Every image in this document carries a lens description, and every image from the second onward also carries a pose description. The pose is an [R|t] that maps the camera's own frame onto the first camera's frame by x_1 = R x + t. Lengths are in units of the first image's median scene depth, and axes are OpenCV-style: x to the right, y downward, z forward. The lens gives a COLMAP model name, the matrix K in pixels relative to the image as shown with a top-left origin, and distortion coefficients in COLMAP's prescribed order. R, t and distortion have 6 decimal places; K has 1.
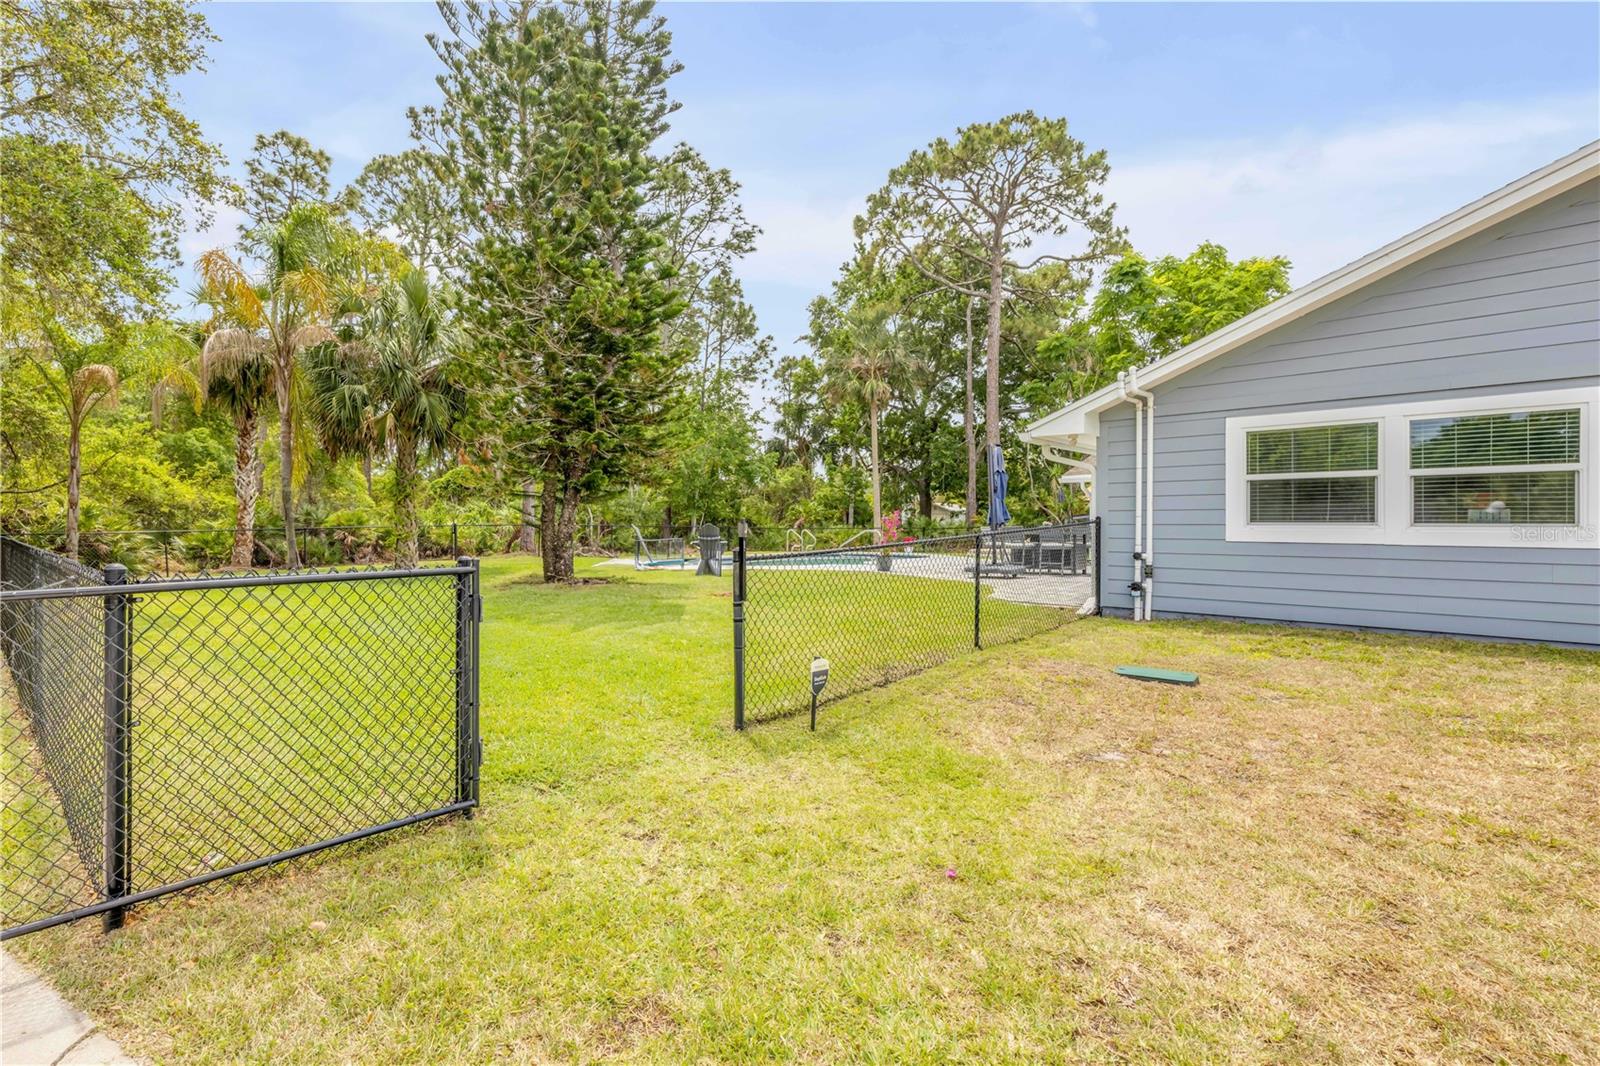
lens RADIAL K [[723.3, 0, 682.9], [0, 723.3, 525.4], [0, 0, 1]] dist [0.008426, -0.000146]
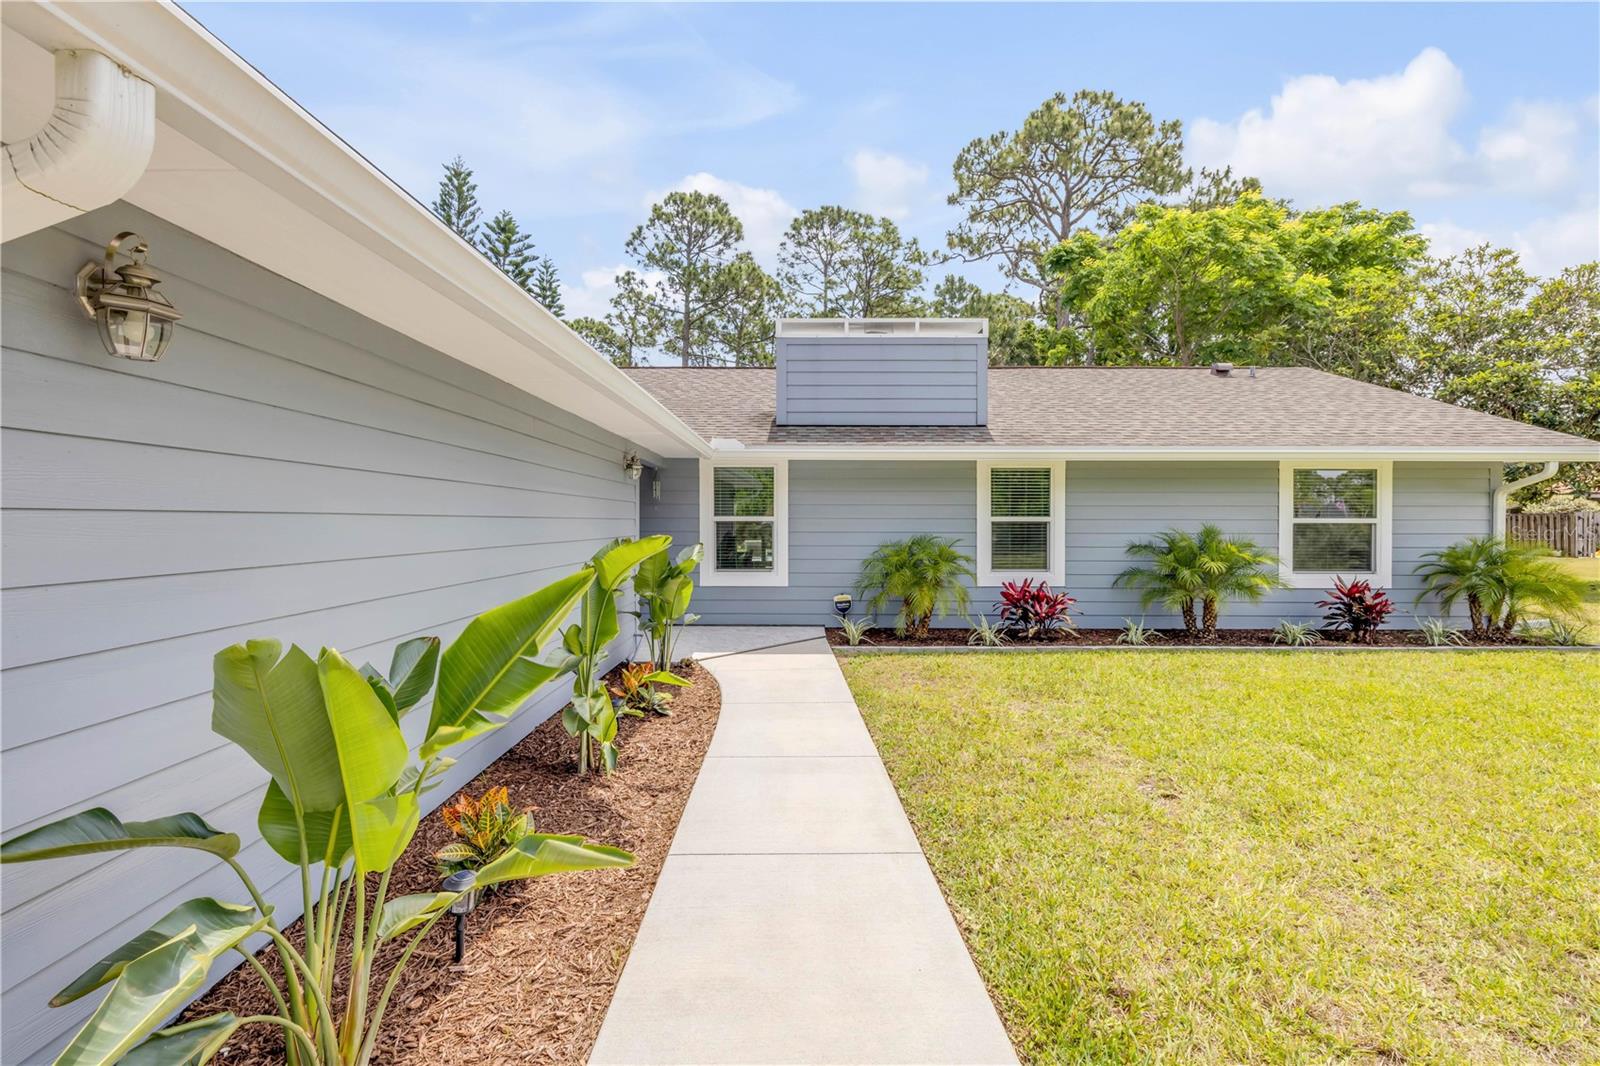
lens RADIAL K [[678.7, 0, 794.0], [0, 678.7, 525.3], [0, 0, 1]] dist [-0.000059, -0.000076]
pose [[0.731391, 0.004029, -0.681946, 1.201113], [-0.000173, 0.999984, 0.005722, -0.015204], [0.681958, -0.004067, 0.731380, 0.164089]]
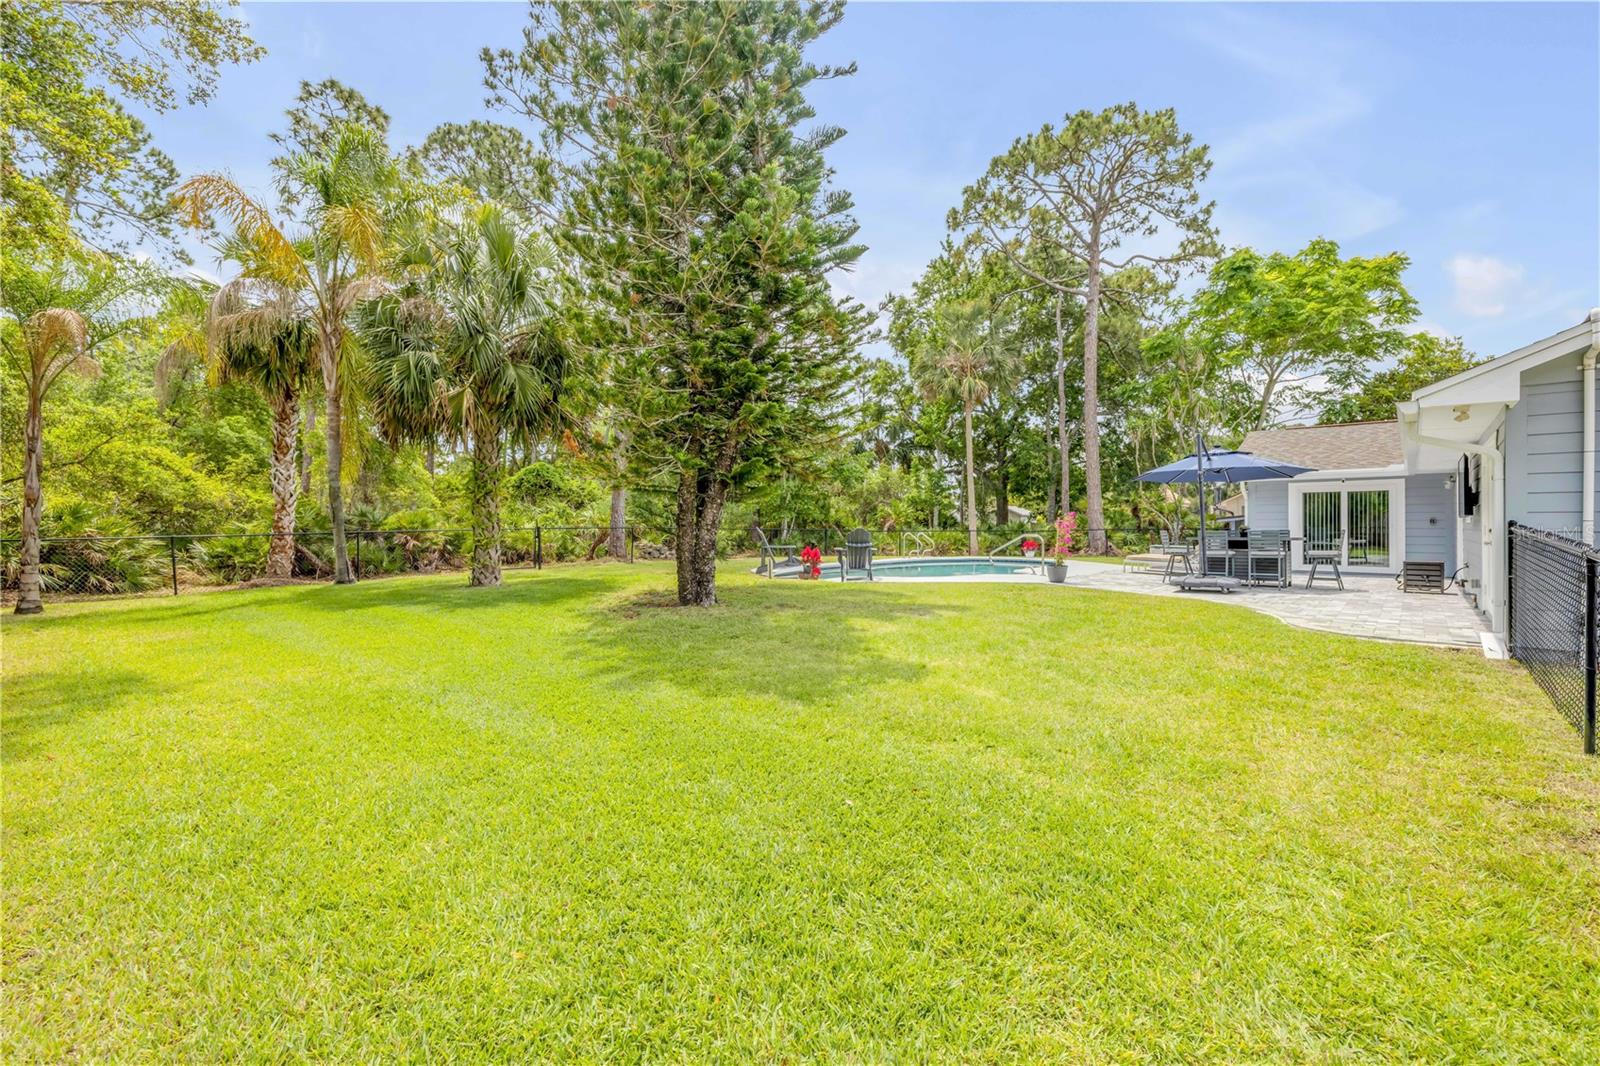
lens RADIAL K [[668.2, 0, 772.0], [0, 668.2, 528.0], [0, 0, 1]] dist [0.007295, 0.000207]
pose [[0.997708, 0.000348, 0.067661, -0.105621], [-0.000494, 0.999998, 0.002144, -0.002573], [-0.067660, -0.002172, 0.997706, 0.212467]]
